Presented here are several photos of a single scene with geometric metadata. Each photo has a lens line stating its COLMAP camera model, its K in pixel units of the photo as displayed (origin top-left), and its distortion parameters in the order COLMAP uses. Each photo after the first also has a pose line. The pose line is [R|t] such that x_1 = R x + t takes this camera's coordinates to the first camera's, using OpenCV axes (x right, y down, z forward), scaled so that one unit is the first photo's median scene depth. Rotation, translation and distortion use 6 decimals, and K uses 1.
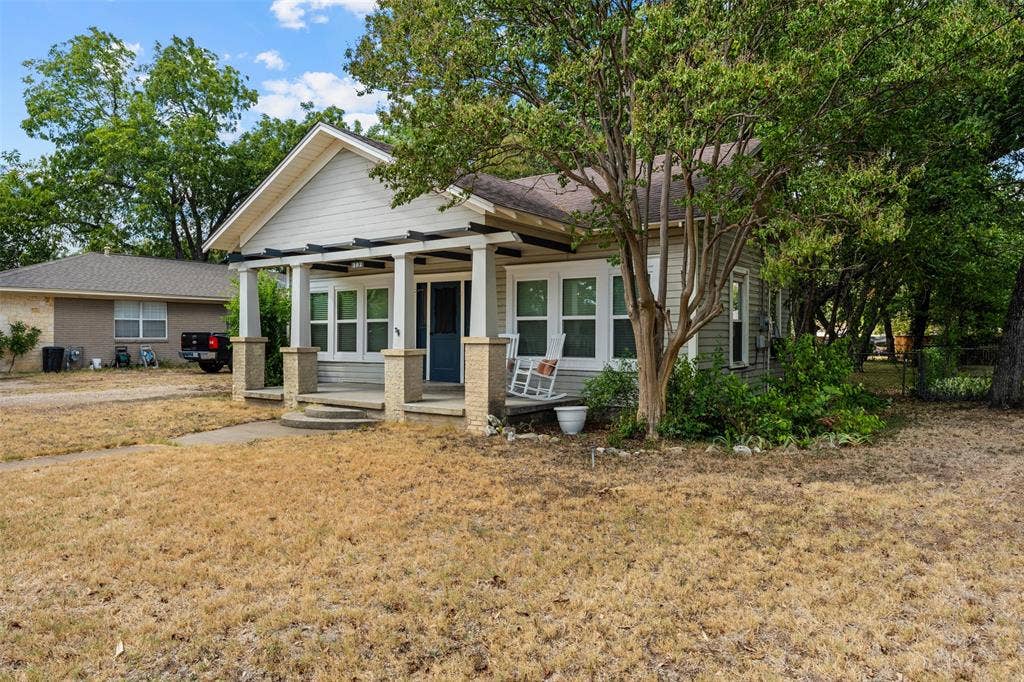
lens RADIAL K [[678.5, 0, 510.2], [0, 678.5, 341.7], [0, 0, 1]] dist [0.000995, -0.000034]
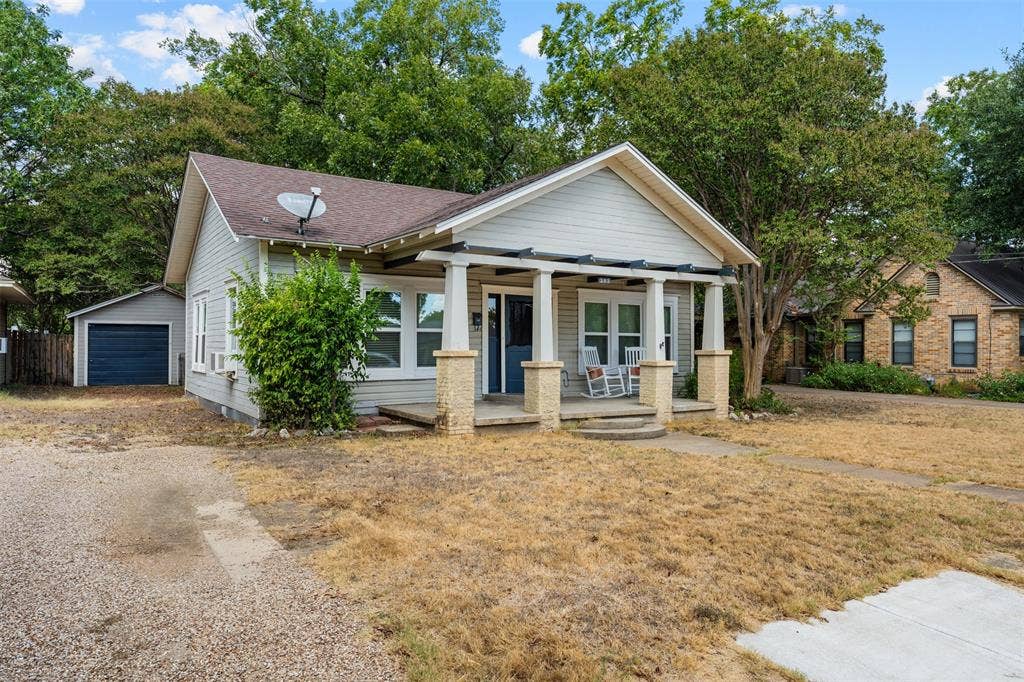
lens RADIAL K [[678.5, 0, 510.2], [0, 678.5, 341.7], [0, 0, 1]] dist [0.000995, -0.000034]
pose [[0.358635, 0.005824, 0.933460, -1.107402], [0.003035, 0.999968, -0.007404, -0.011074], [-0.933473, 0.005488, 0.358606, 0.675378]]
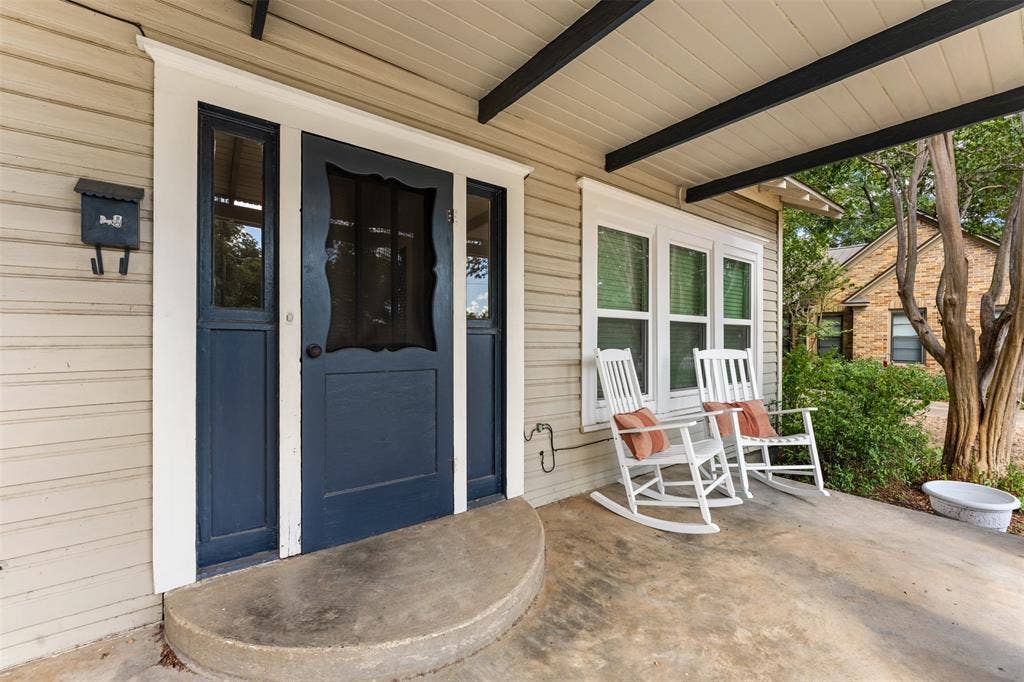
lens RADIAL K [[422.0, 0, 520.4], [0, 422.0, 340.0], [0, 0, 1]] dist [0.001208, -0.000301]
pose [[0.285967, -0.001850, 0.958238, -0.249596], [0.003201, 0.999994, 0.000976, -0.016694], [-0.958234, 0.002788, 0.285971, 0.940545]]
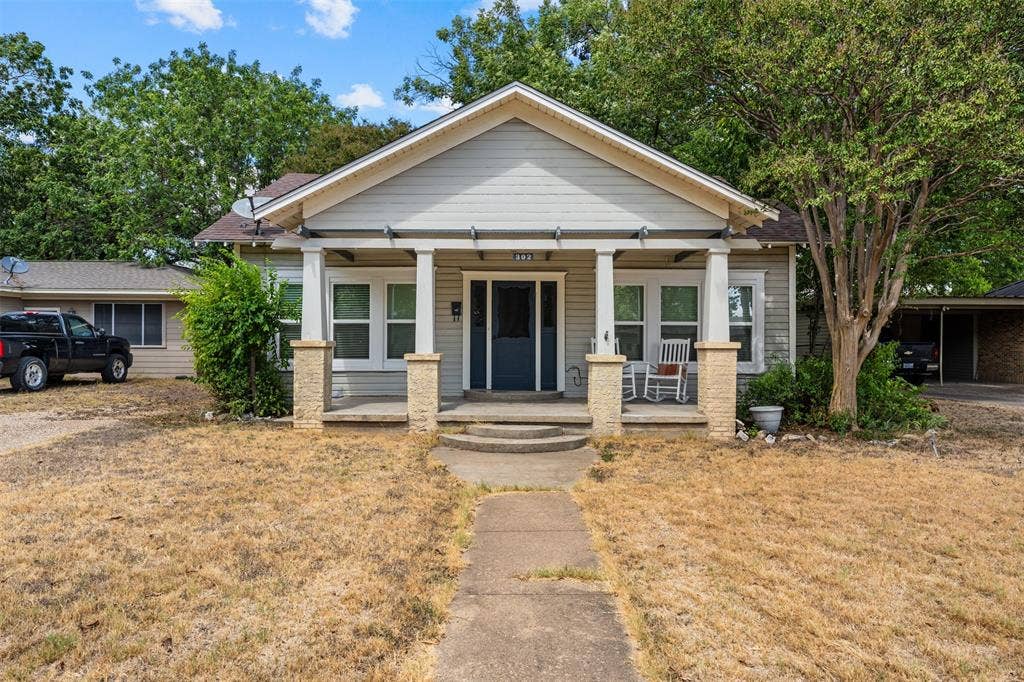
lens RADIAL K [[640.9, 0, 508.1], [0, 640.9, 342.8], [0, 0, 1]] dist [-0.001969, -0.000425]
pose [[0.817041, 0.001015, 0.576579, -0.626882], [0.000702, 0.999996, -0.002755, -0.002591], [-0.576579, 0.002656, 0.817037, 0.310106]]
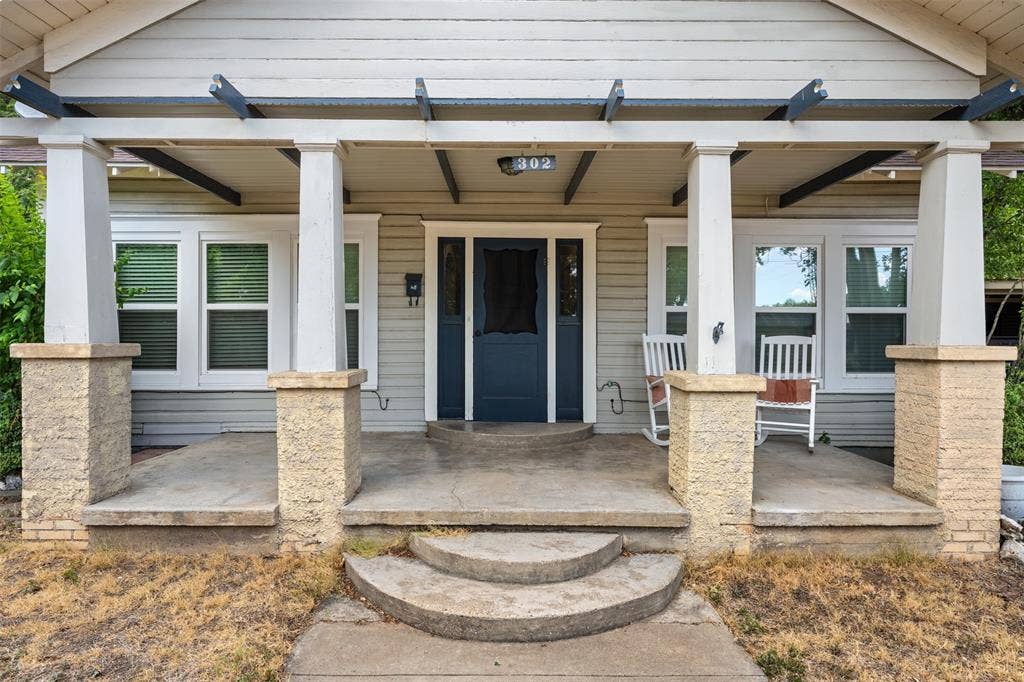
lens RADIAL K [[589.3, 0, 509.5], [0, 589.3, 340.2], [0, 0, 1]] dist [-0.000223, -0.000383]
pose [[0.807434, -0.005941, 0.589928, -0.392074], [0.002004, 0.999971, 0.007327, -0.010498], [-0.589954, -0.004734, 0.807423, 0.644515]]
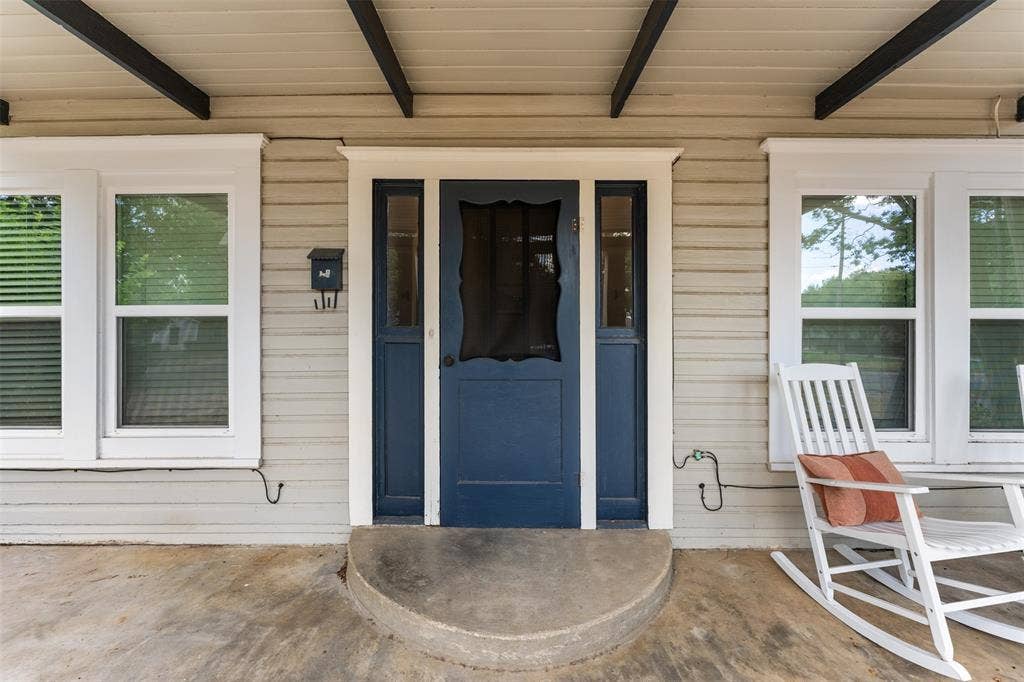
lens RADIAL K [[422.0, 0, 520.4], [0, 422.0, 340.0], [0, 0, 1]] dist [0.001208, -0.000301]
pose [[0.814695, -0.006453, 0.579853, -0.204941], [0.005543, 0.999979, 0.003341, -0.022177], [-0.579863, 0.000493, 0.814714, 0.887401]]
